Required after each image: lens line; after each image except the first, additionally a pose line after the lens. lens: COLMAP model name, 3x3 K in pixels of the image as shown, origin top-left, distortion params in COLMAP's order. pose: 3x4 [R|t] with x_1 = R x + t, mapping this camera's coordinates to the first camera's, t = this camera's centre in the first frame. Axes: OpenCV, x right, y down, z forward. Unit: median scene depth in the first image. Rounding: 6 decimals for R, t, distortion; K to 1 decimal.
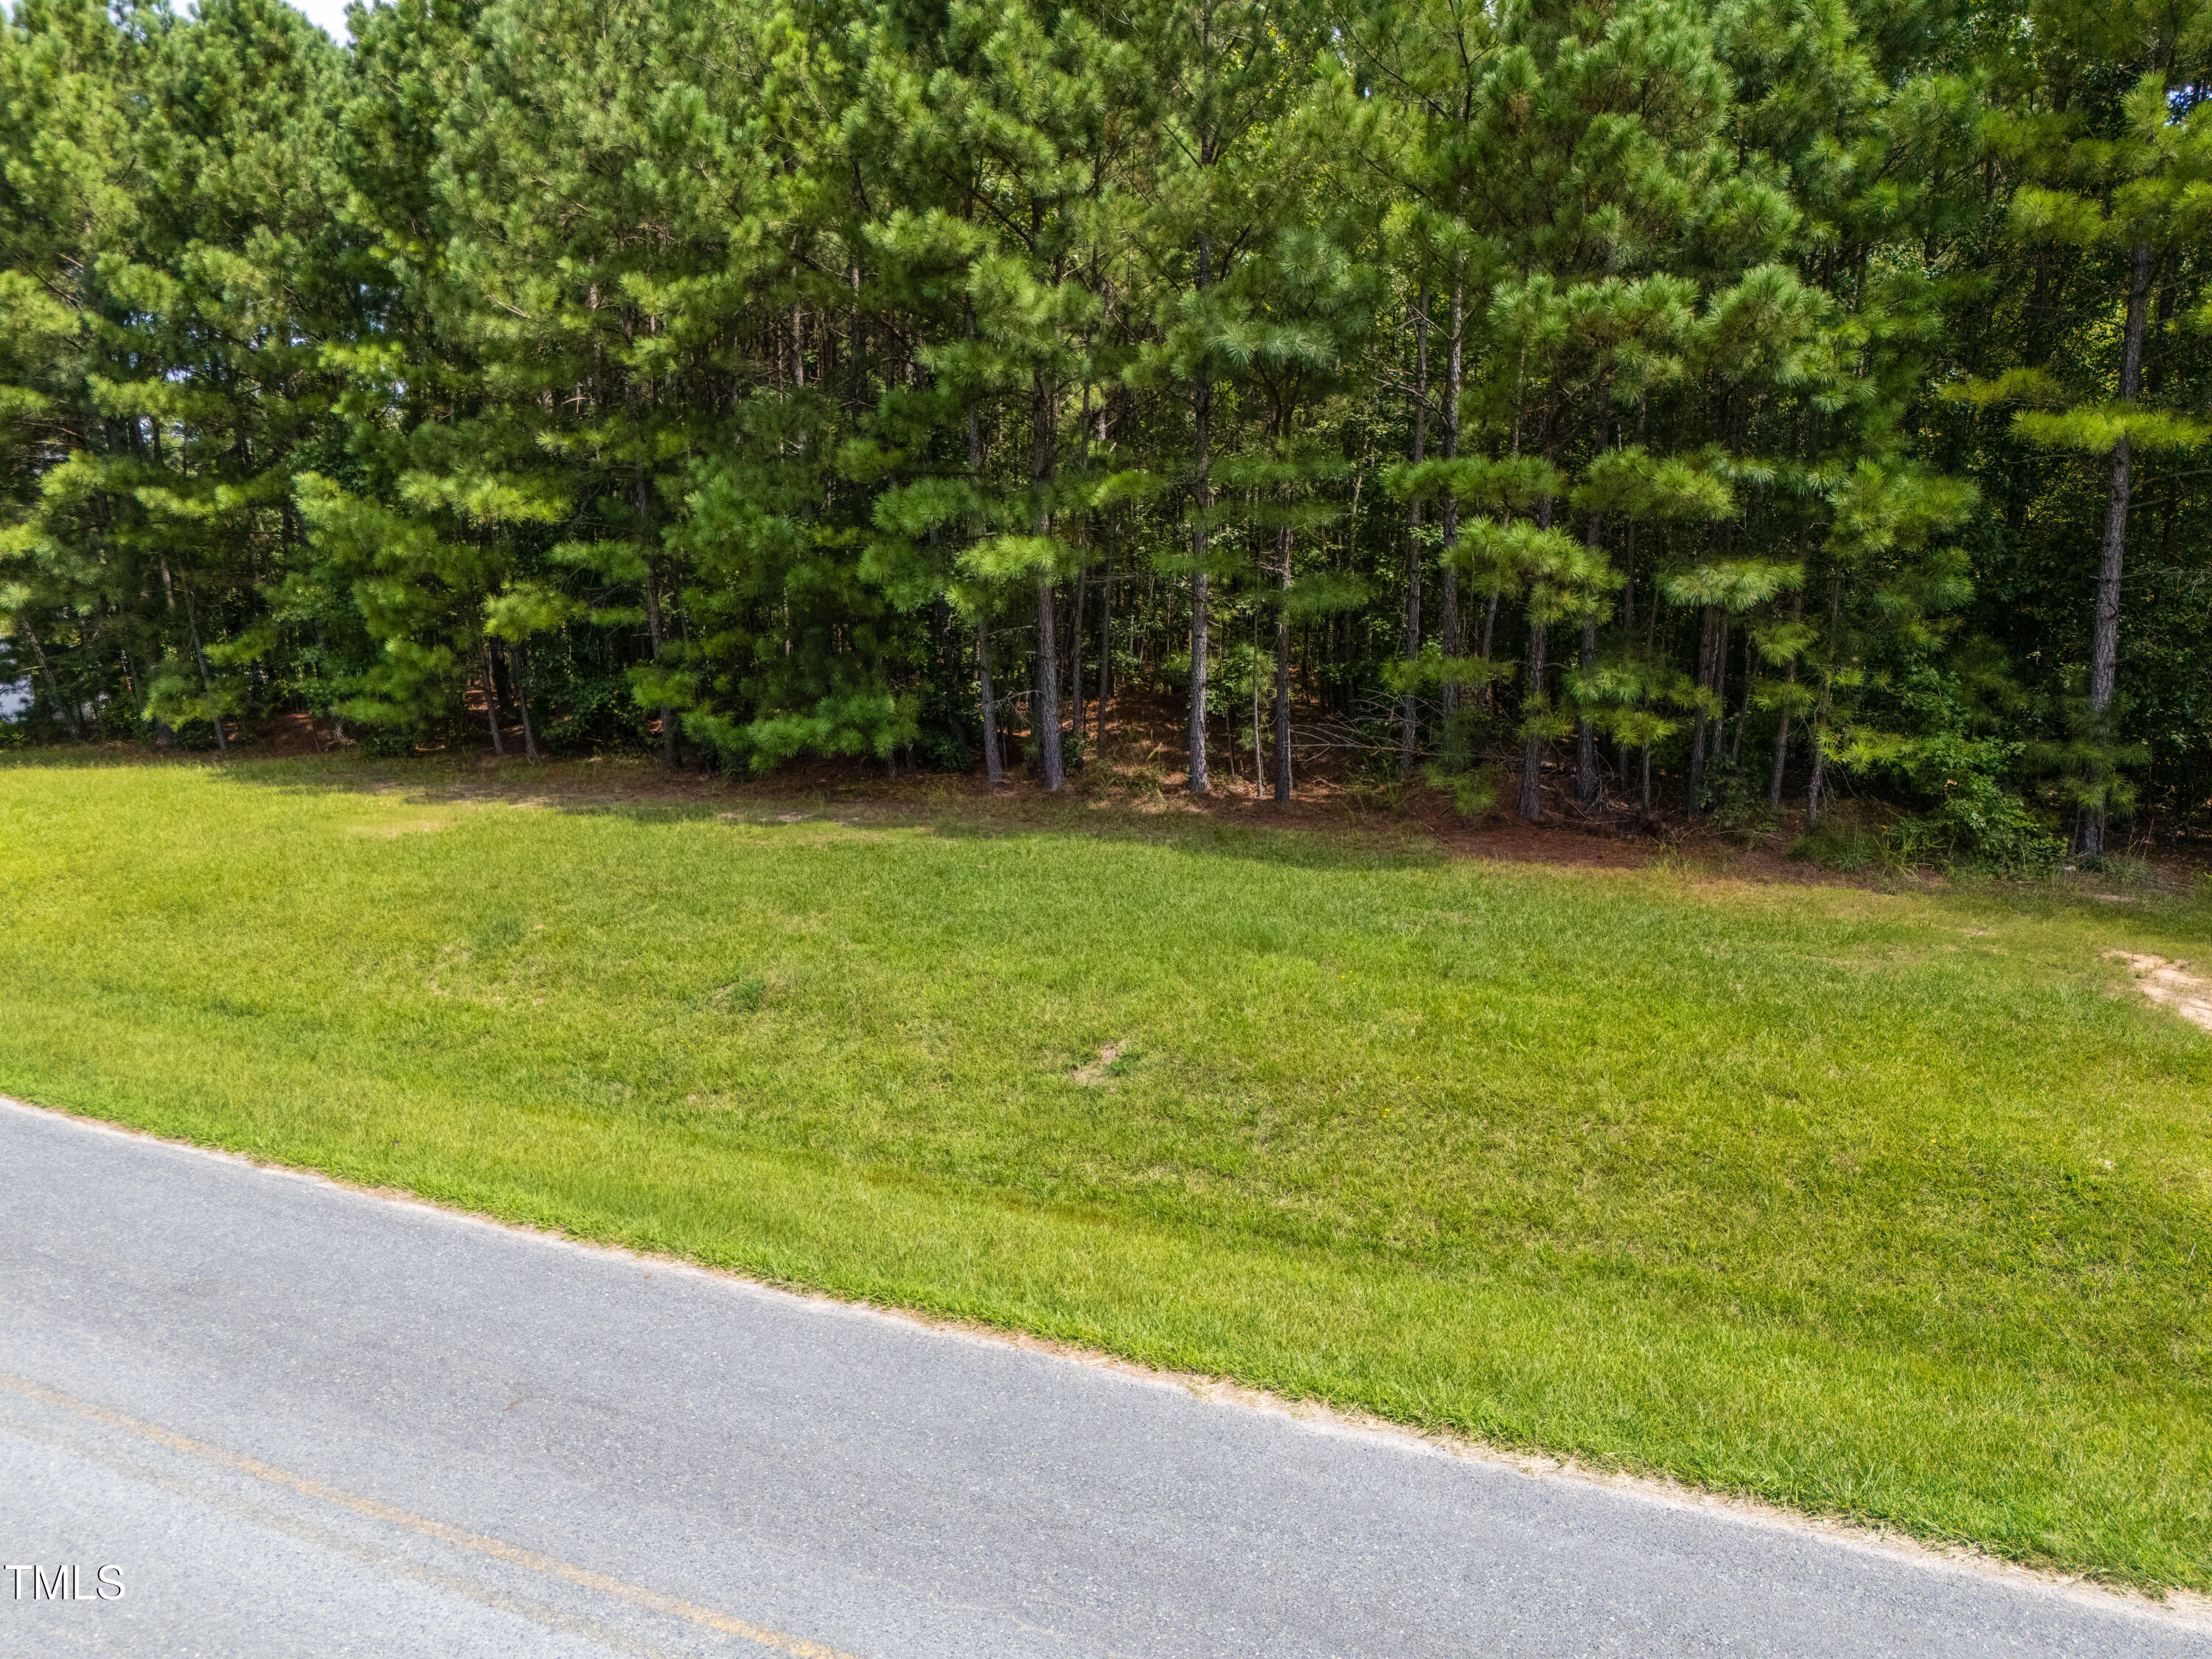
lens RADIAL K [[1607.6, 0, 1132.0], [0, 1607.6, 835.3], [0, 0, 1]] dist [0.051970, -0.035035]
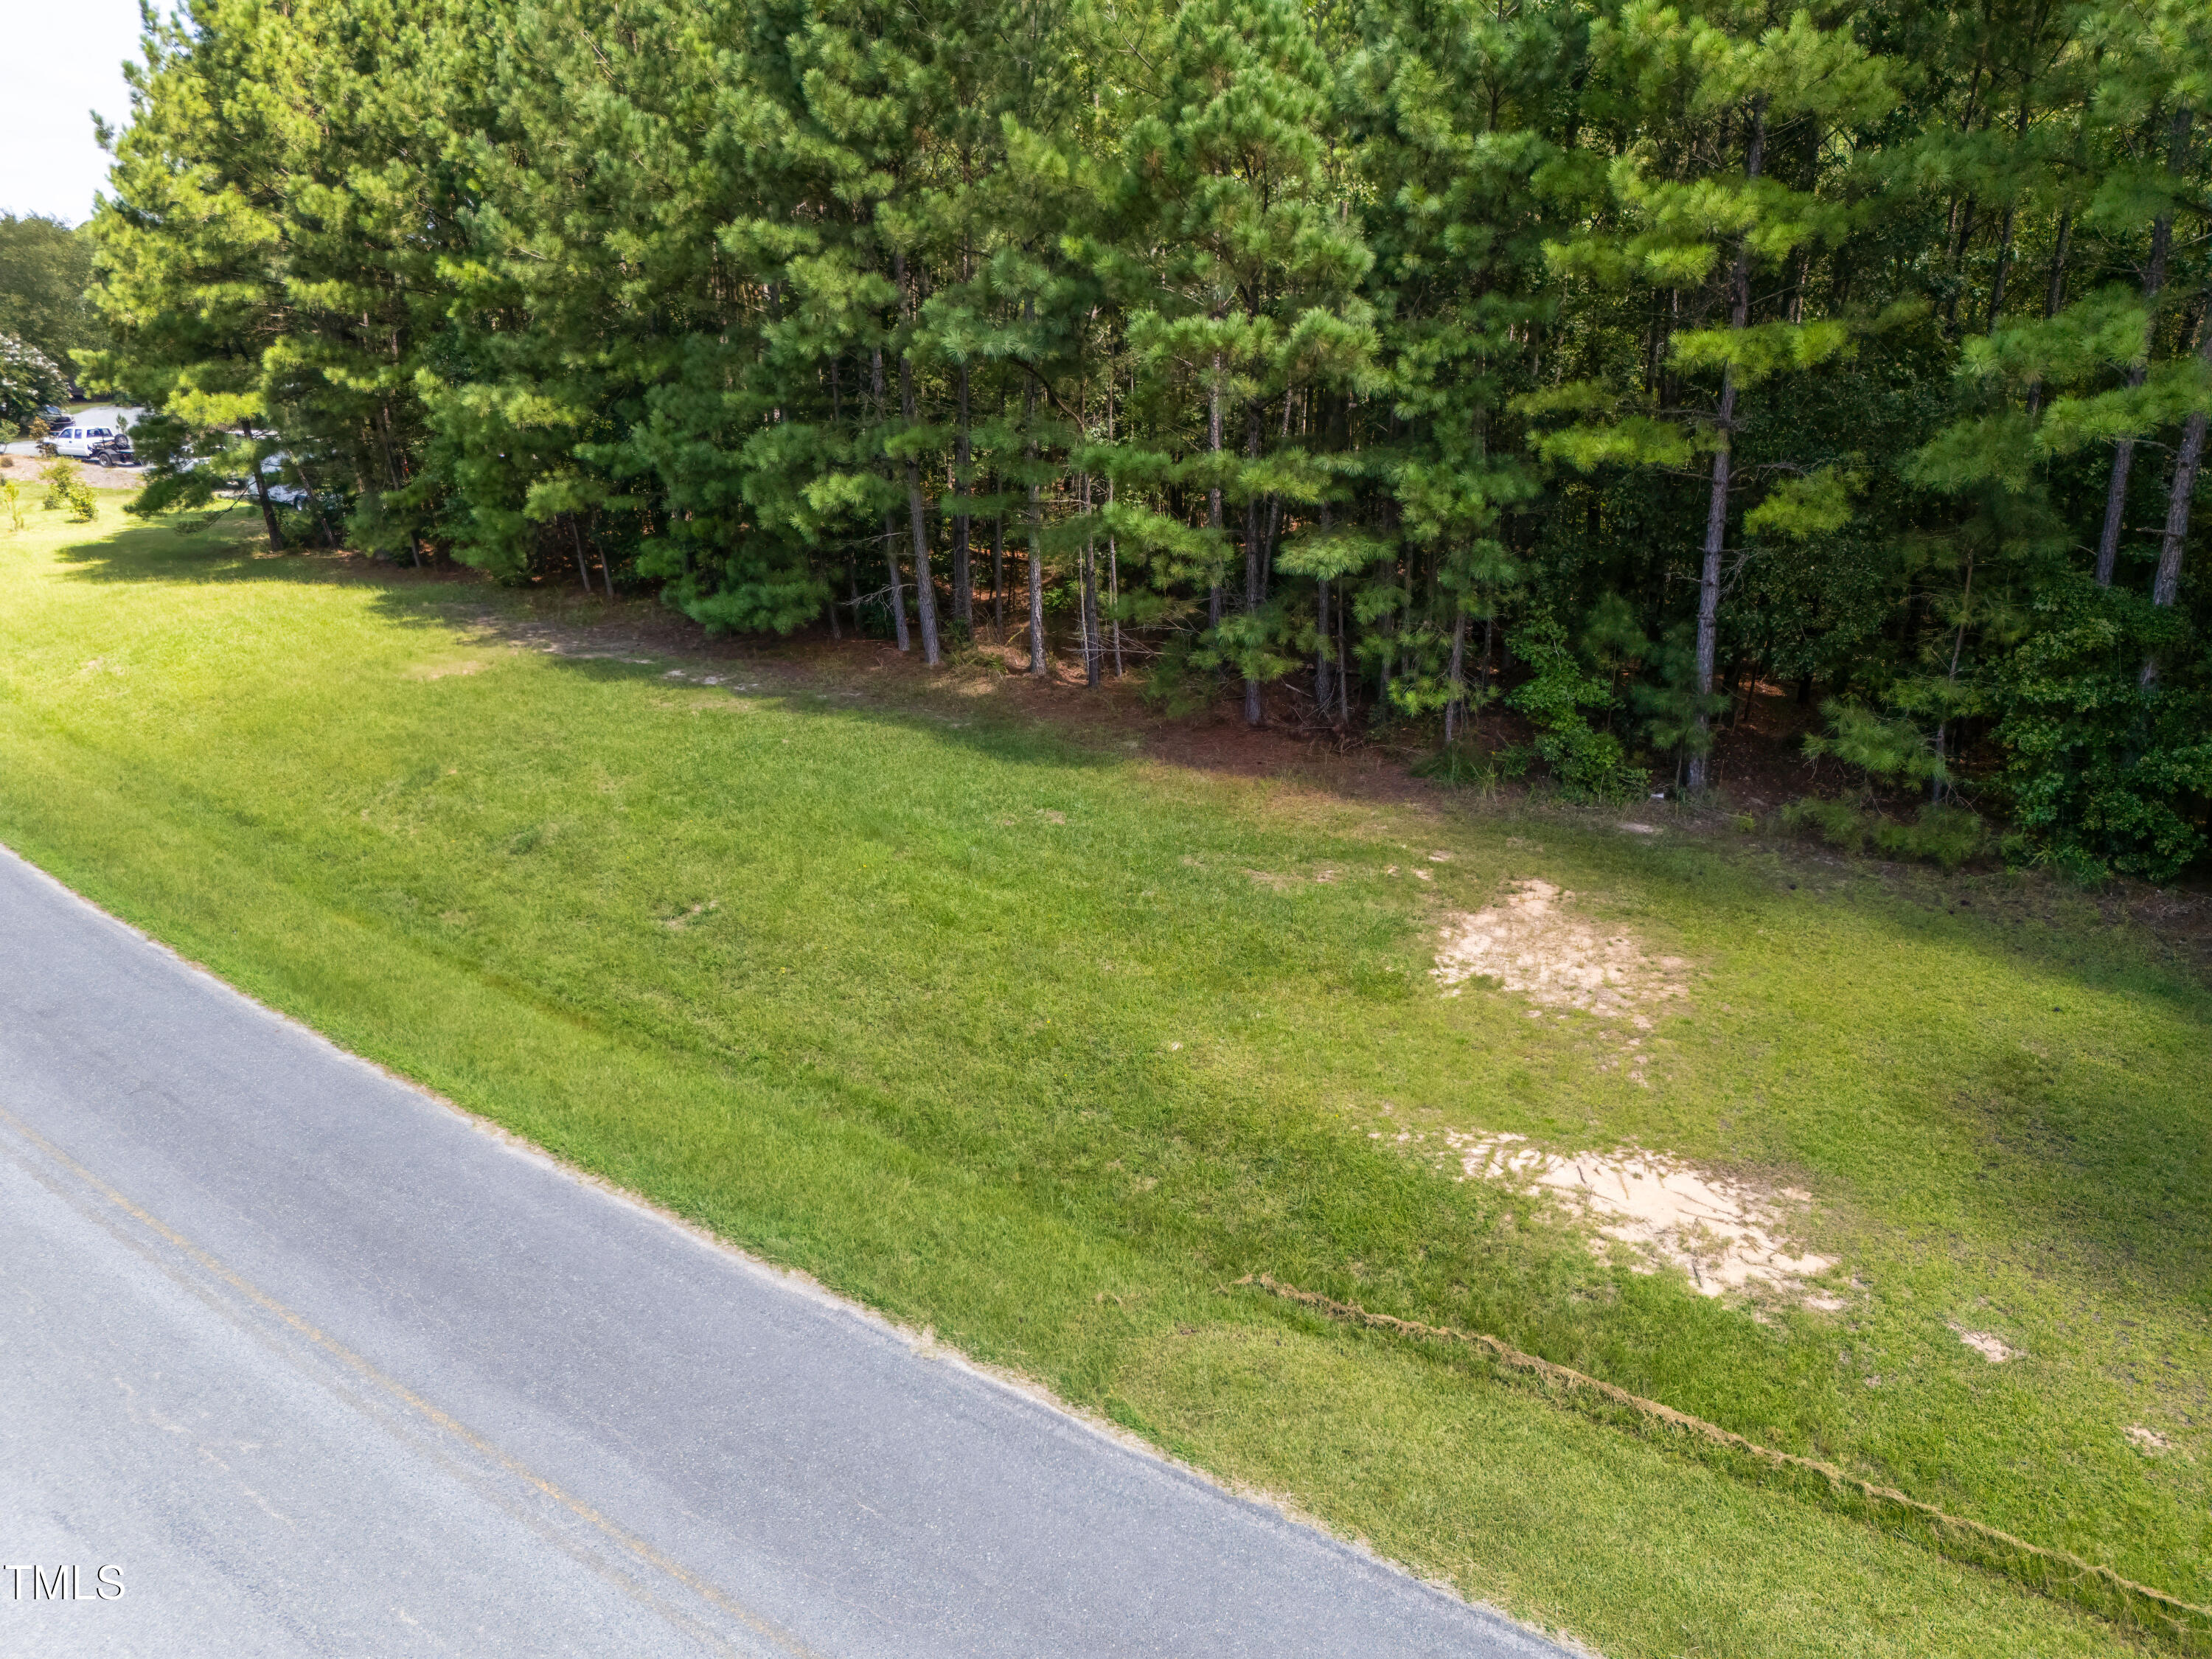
lens RADIAL K [[1607.6, 0, 1129.9], [0, 1607.6, 830.5], [0, 0, 1]] dist [0.051970, -0.035035]
pose [[0.976242, 0.074504, -0.203472, 0.433054], [-0.043263, 0.987142, 0.153882, -0.116586], [0.212321, -0.141423, 0.966912, -0.221686]]
